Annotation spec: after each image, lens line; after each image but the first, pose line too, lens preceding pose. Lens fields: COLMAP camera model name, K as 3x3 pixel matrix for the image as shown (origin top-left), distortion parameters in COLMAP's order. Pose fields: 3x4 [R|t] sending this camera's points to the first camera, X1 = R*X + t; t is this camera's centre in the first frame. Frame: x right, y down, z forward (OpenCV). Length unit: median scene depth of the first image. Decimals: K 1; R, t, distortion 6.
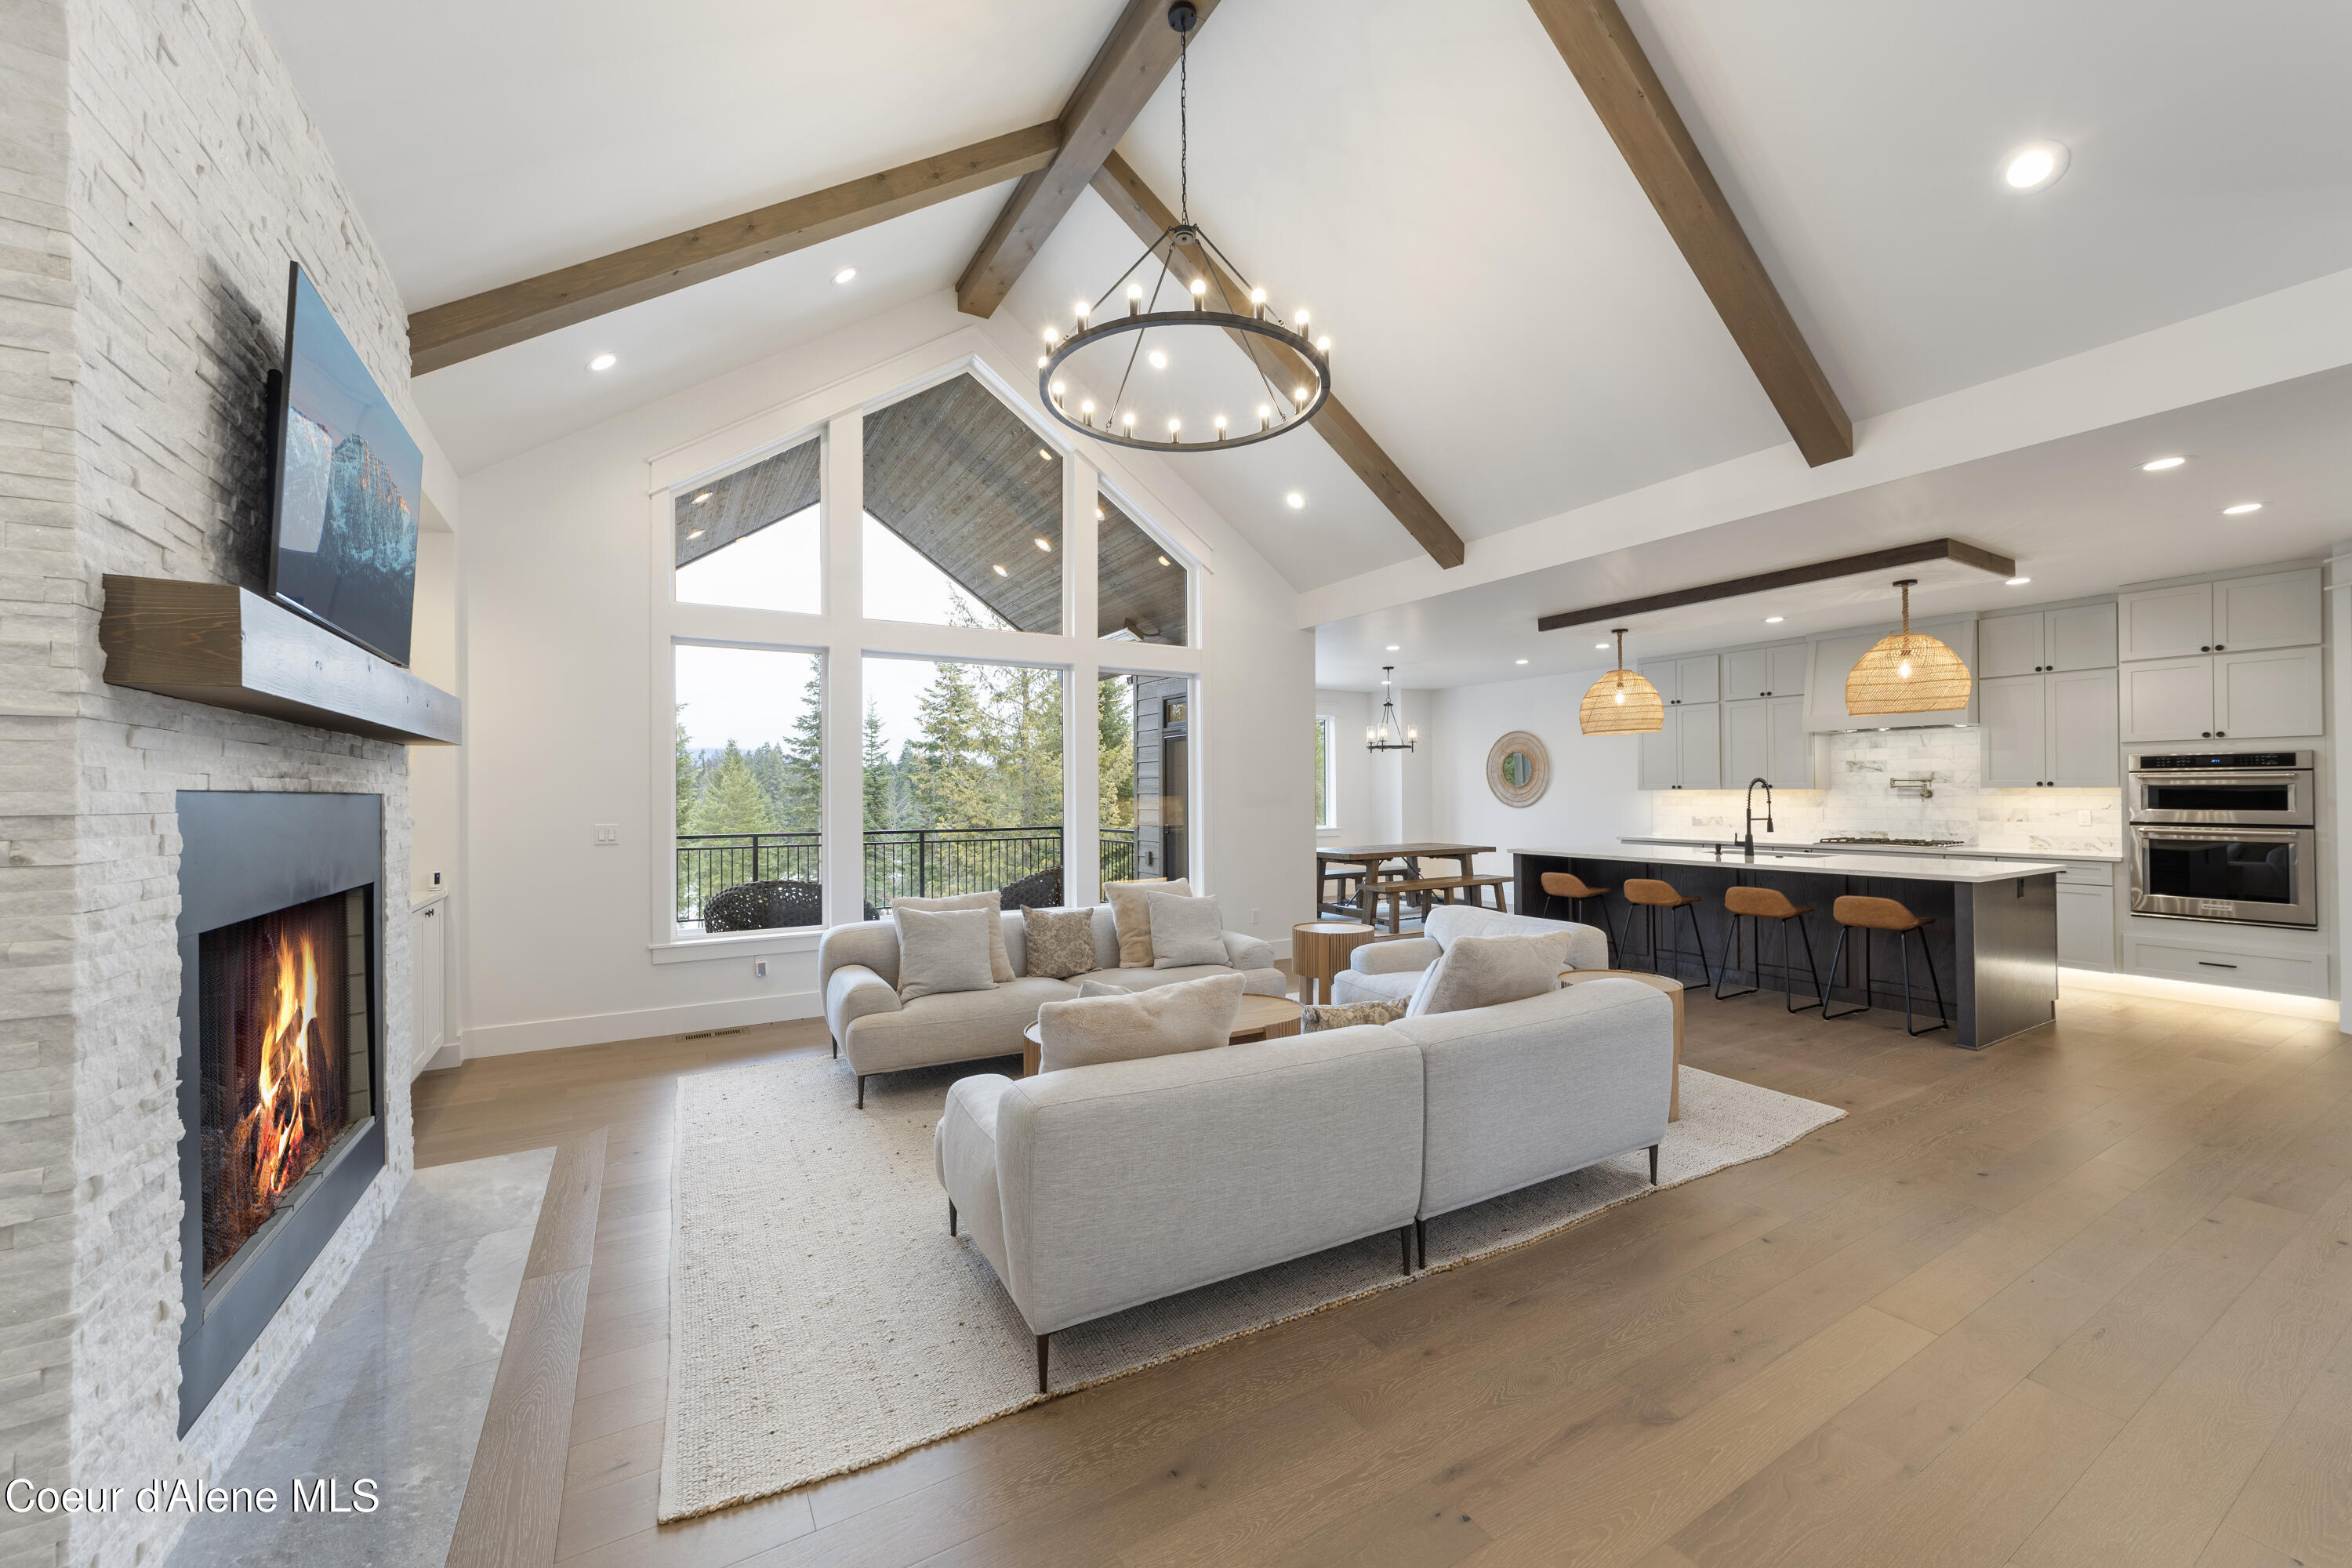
lens RADIAL K [[901.2, 0, 1179.6], [0, 901.2, 786.4], [0, 0, 1]] dist [-0.018850, 0.009862]
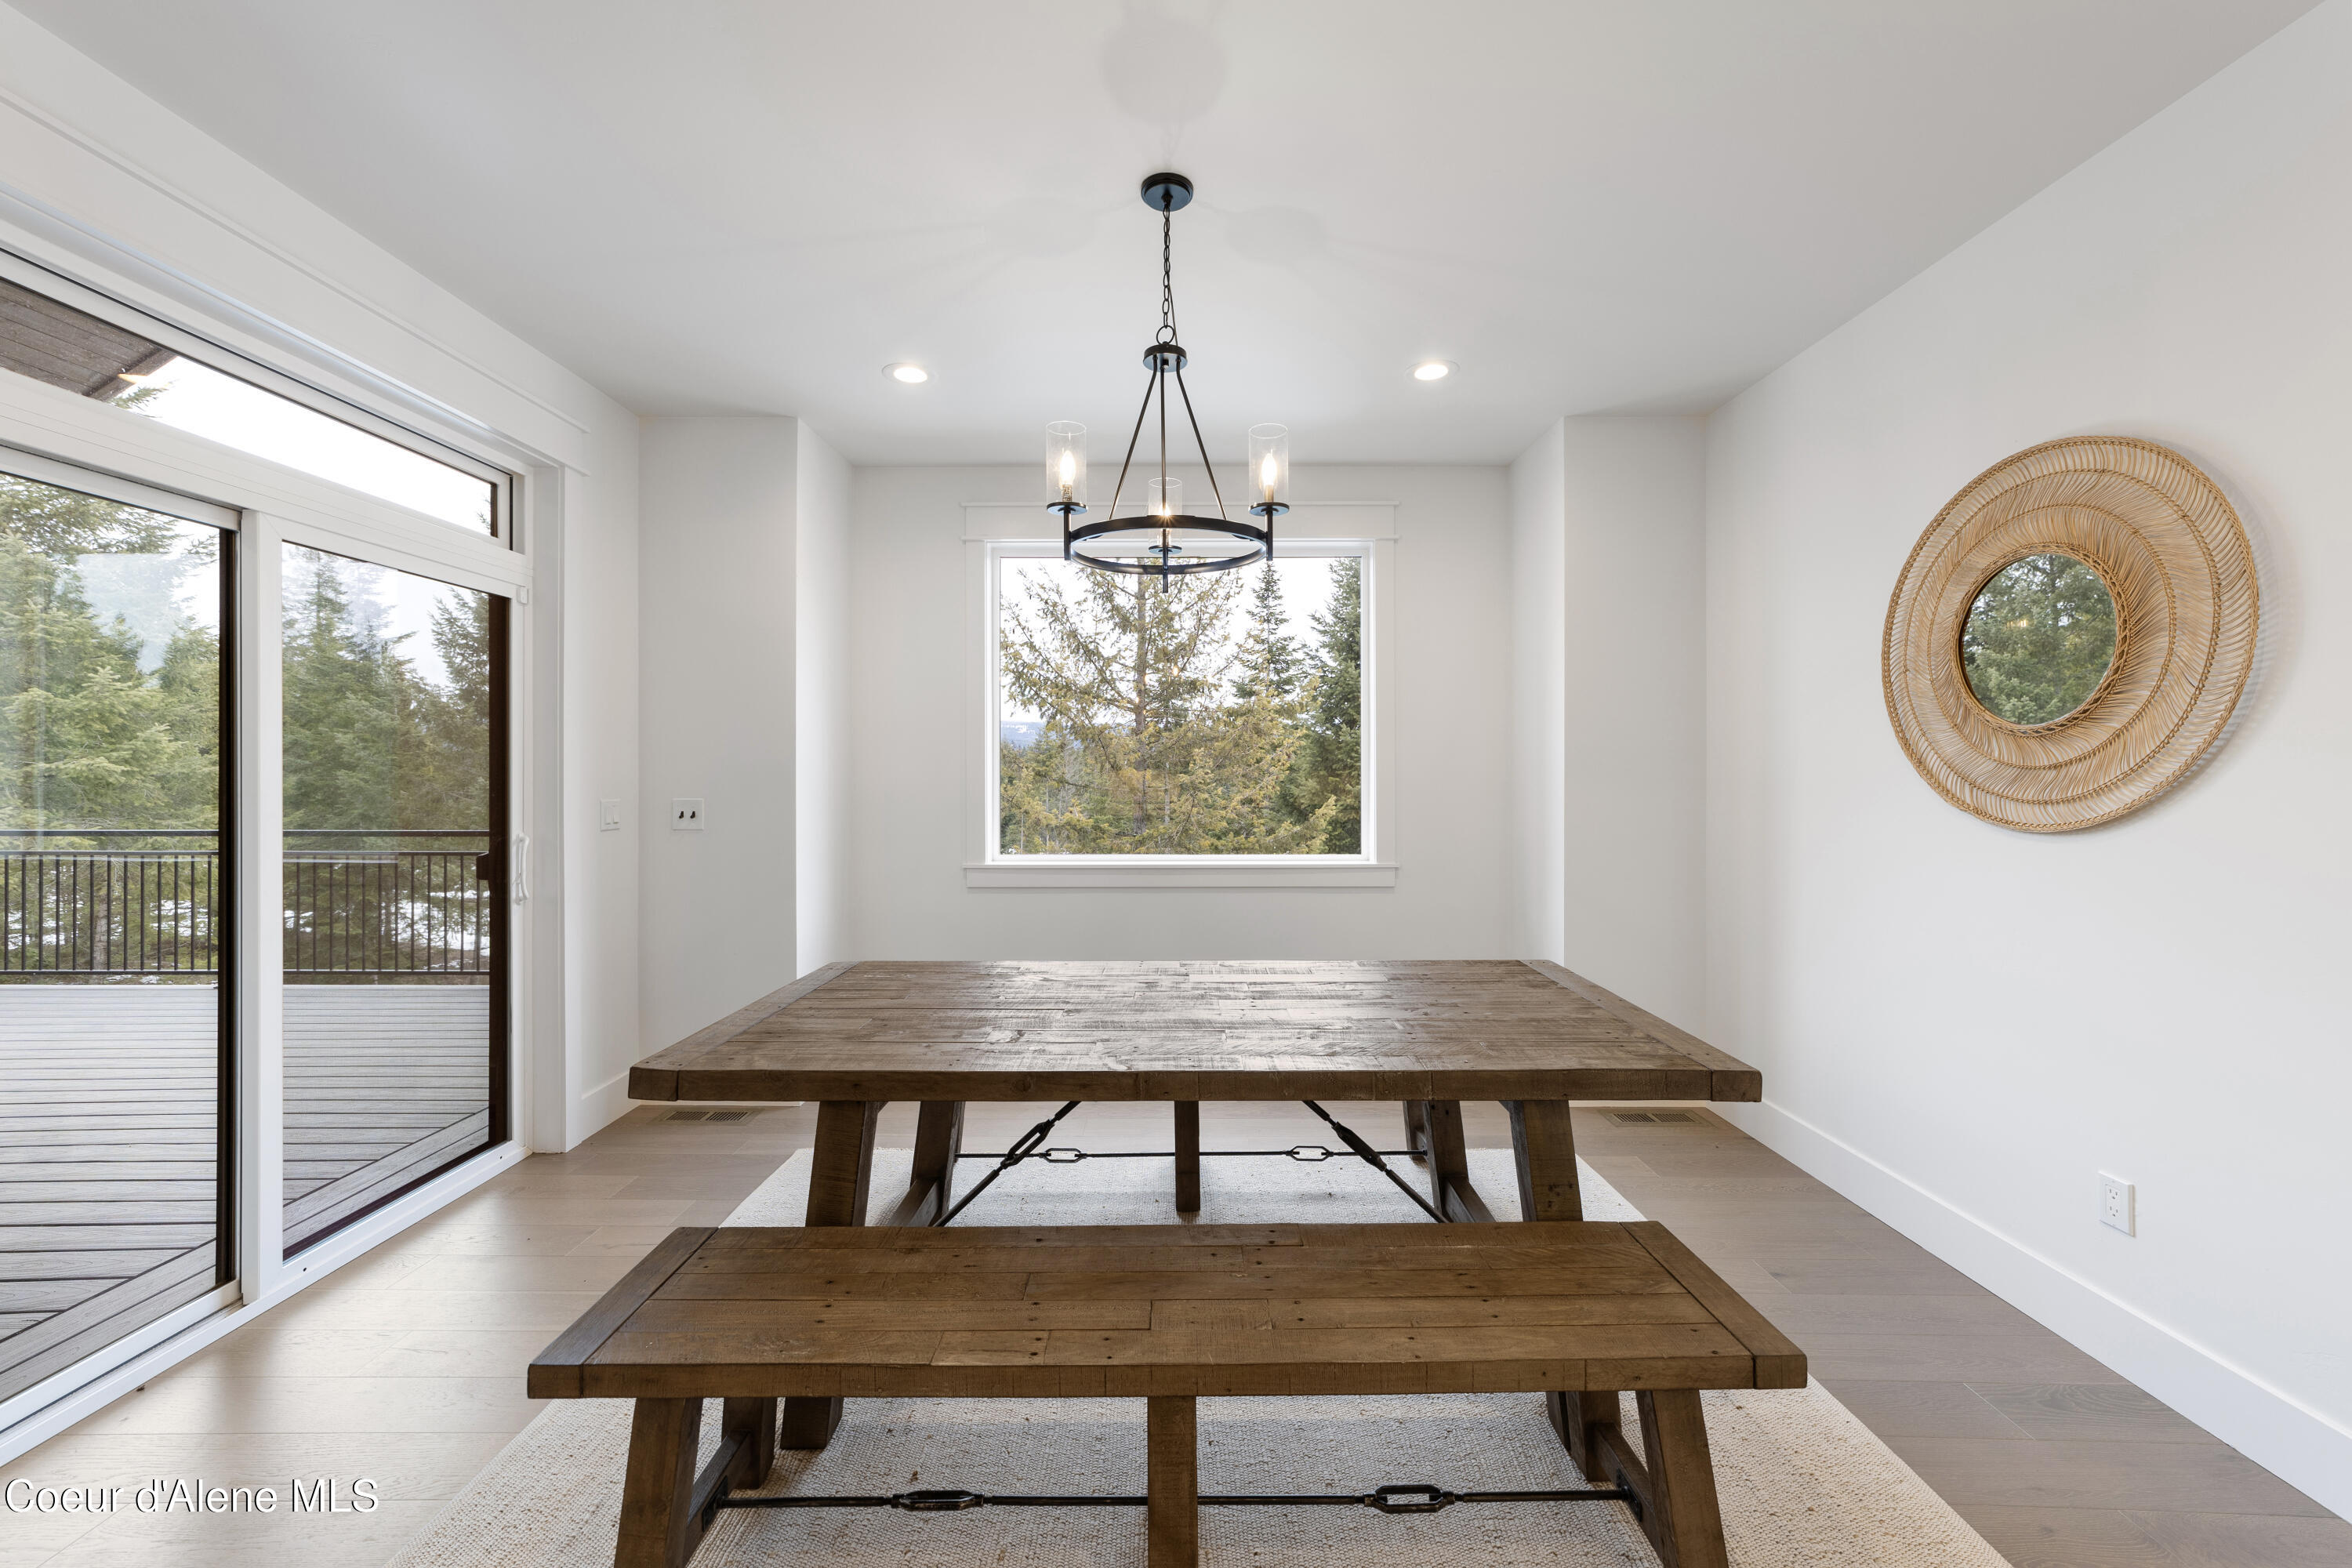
lens RADIAL K [[901.2, 0, 1179.6], [0, 901.2, 786.4], [0, 0, 1]] dist [-0.018850, 0.009862]
pose [[0.858784, 0.013954, -0.512148, 0.564469], [-0.000615, 0.999656, 0.026204, 0.015134], [0.512338, -0.022189, 0.858497, 1.312595]]
